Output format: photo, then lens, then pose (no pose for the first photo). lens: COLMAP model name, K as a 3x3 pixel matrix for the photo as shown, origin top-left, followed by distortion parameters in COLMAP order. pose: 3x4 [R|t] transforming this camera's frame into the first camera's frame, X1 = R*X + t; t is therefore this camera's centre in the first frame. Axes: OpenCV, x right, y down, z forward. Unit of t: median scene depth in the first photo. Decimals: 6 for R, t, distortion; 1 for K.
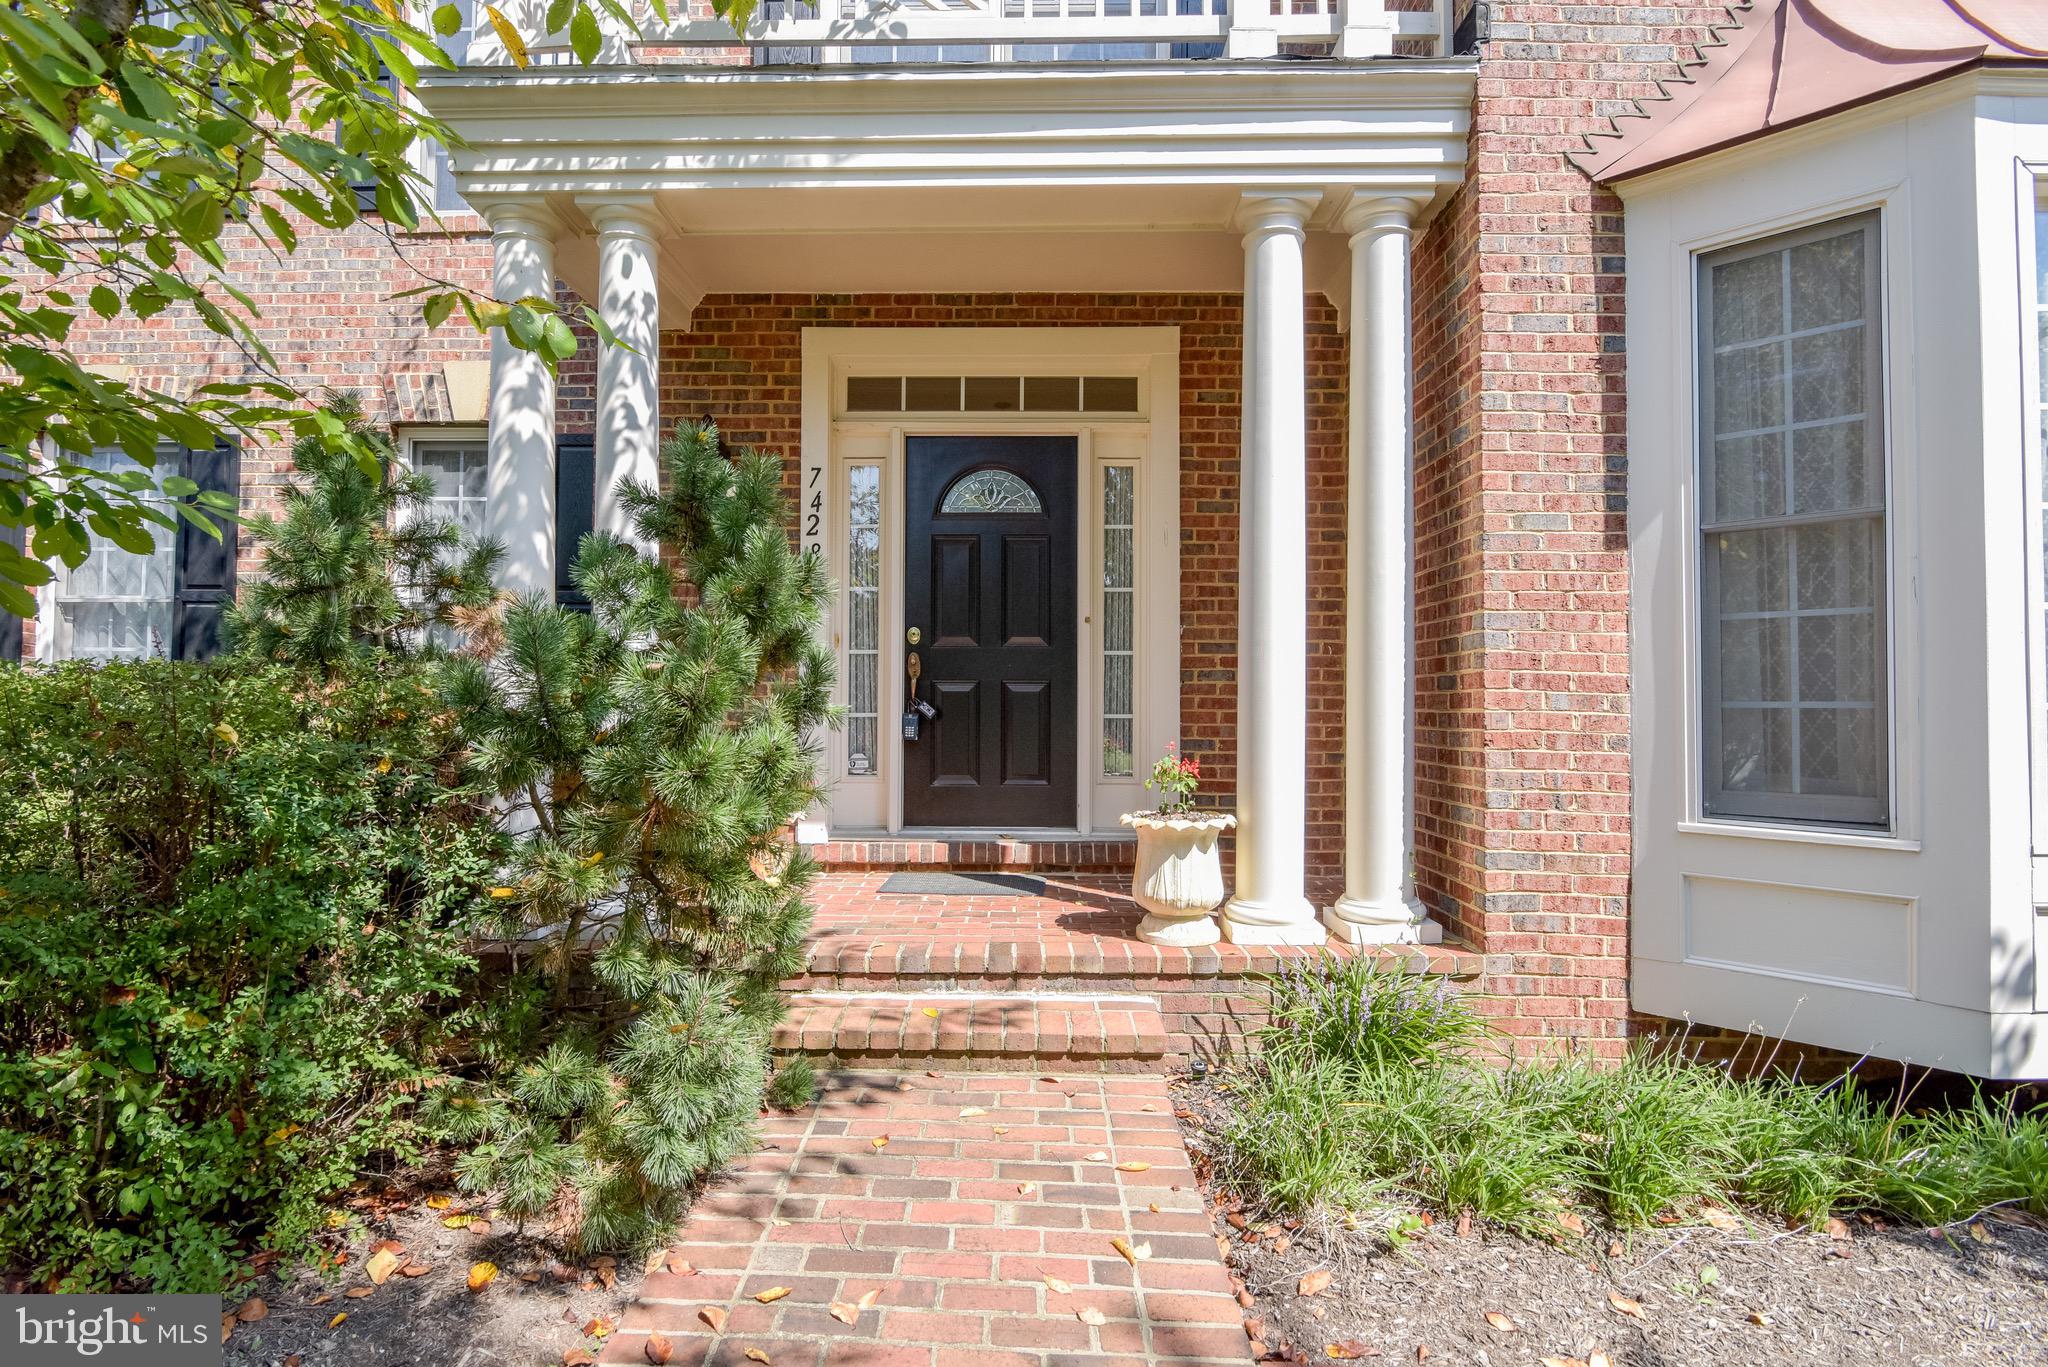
lens RADIAL K [[995.2, 0, 1024.0], [0, 995.2, 687.2], [0, 0, 1]] dist [-0.017979, 0.000092]
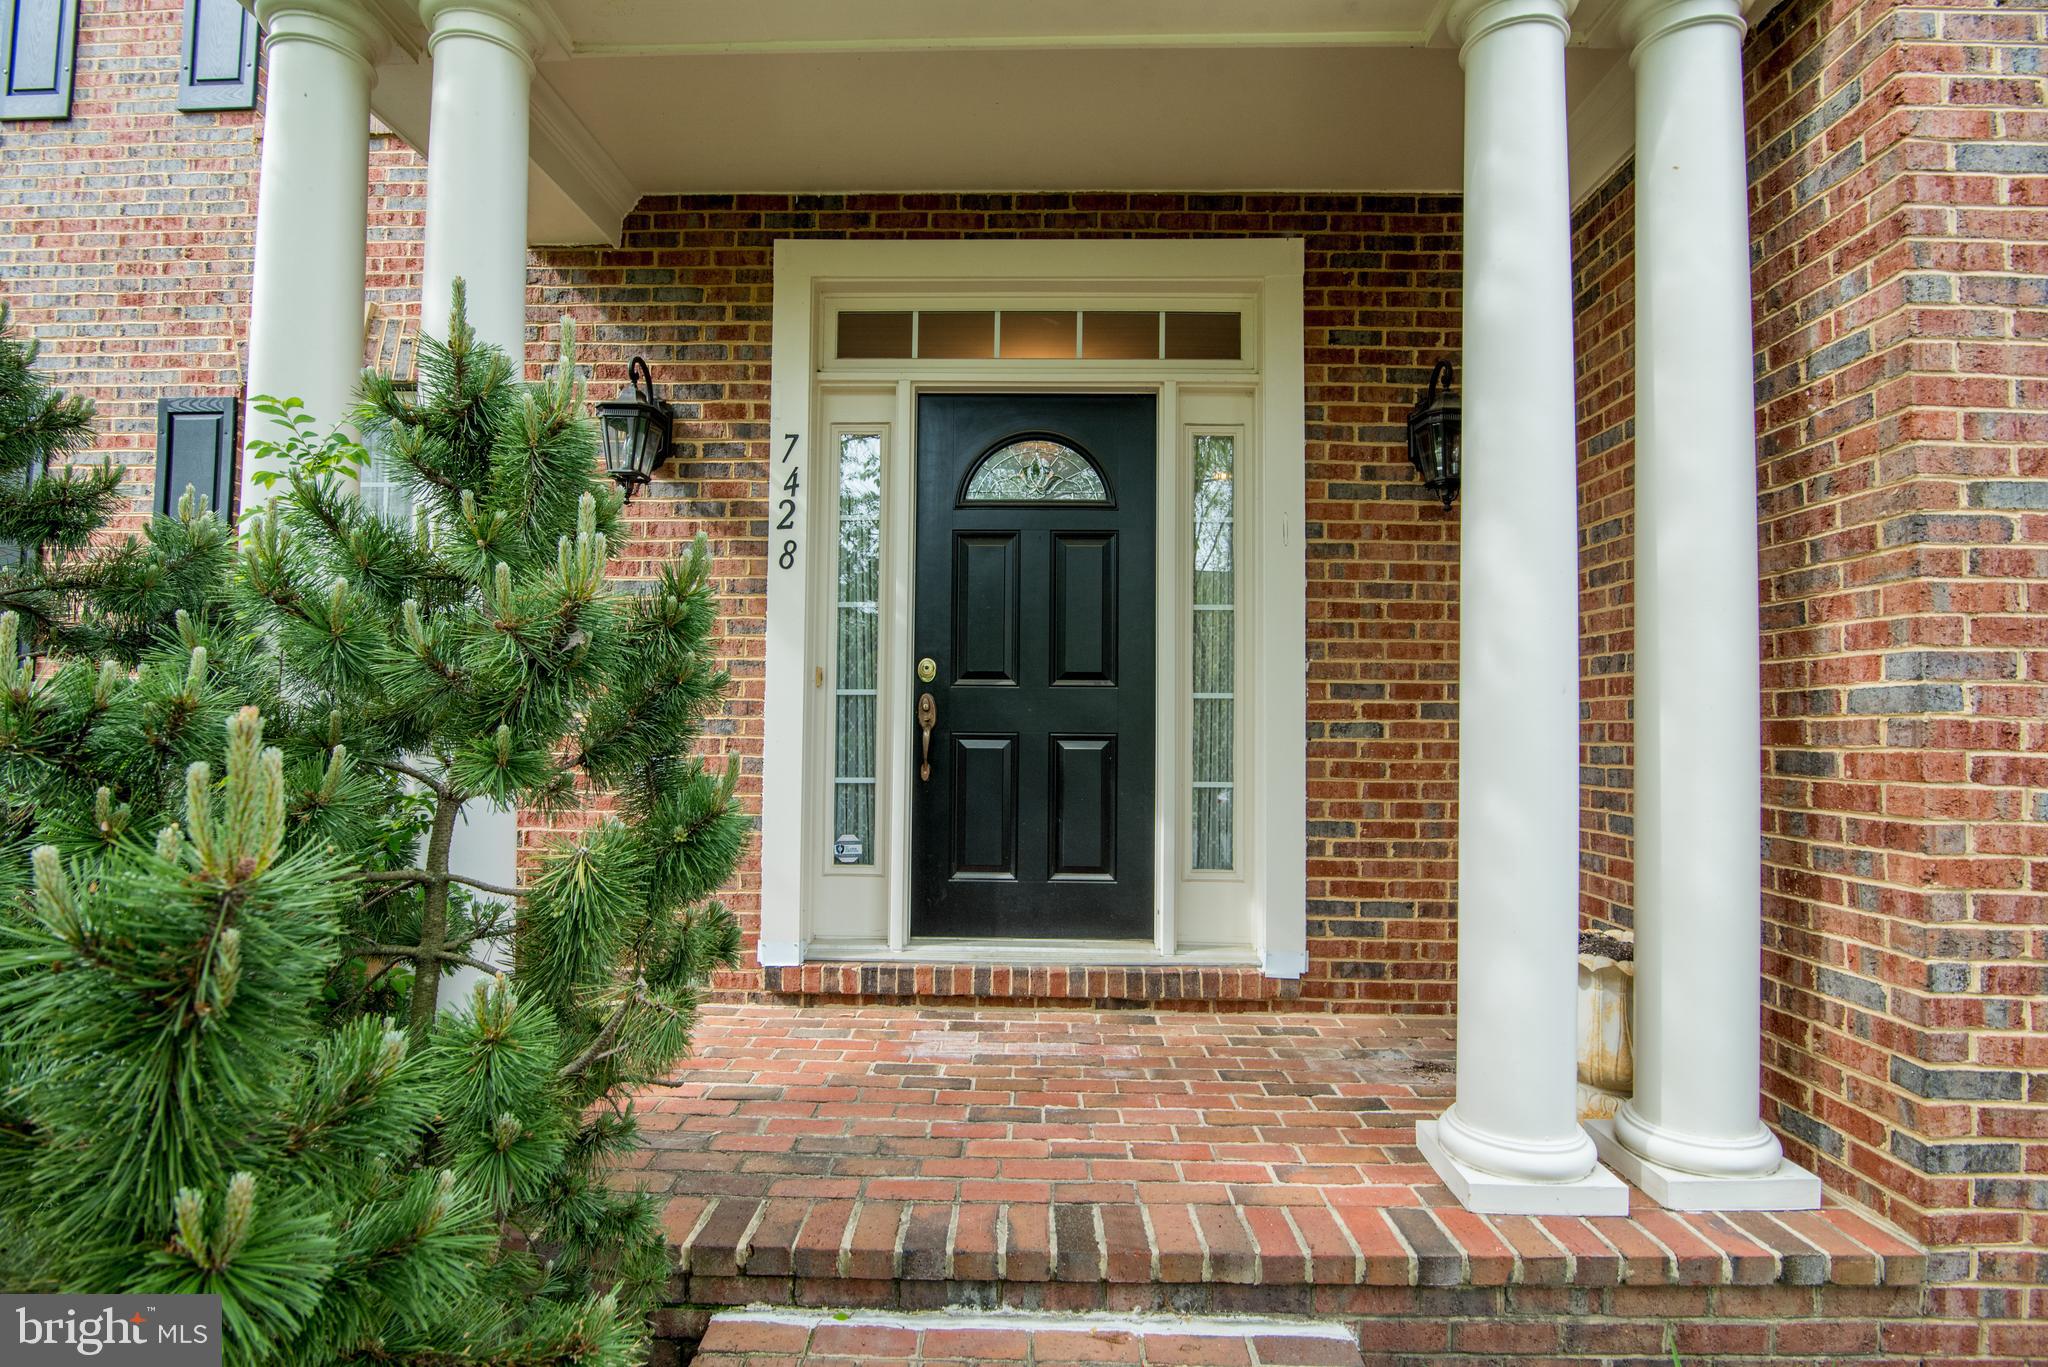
lens RADIAL K [[995.2, 0, 1022.8], [0, 995.2, 683.4], [0, 0, 1]] dist [-0.017979, 0.000092]
pose [[0.999934, 0.005327, -0.010196, -0.035330], [-0.005541, 0.999763, -0.021043, -0.028476], [0.010082, 0.021098, 0.999727, 0.293613]]
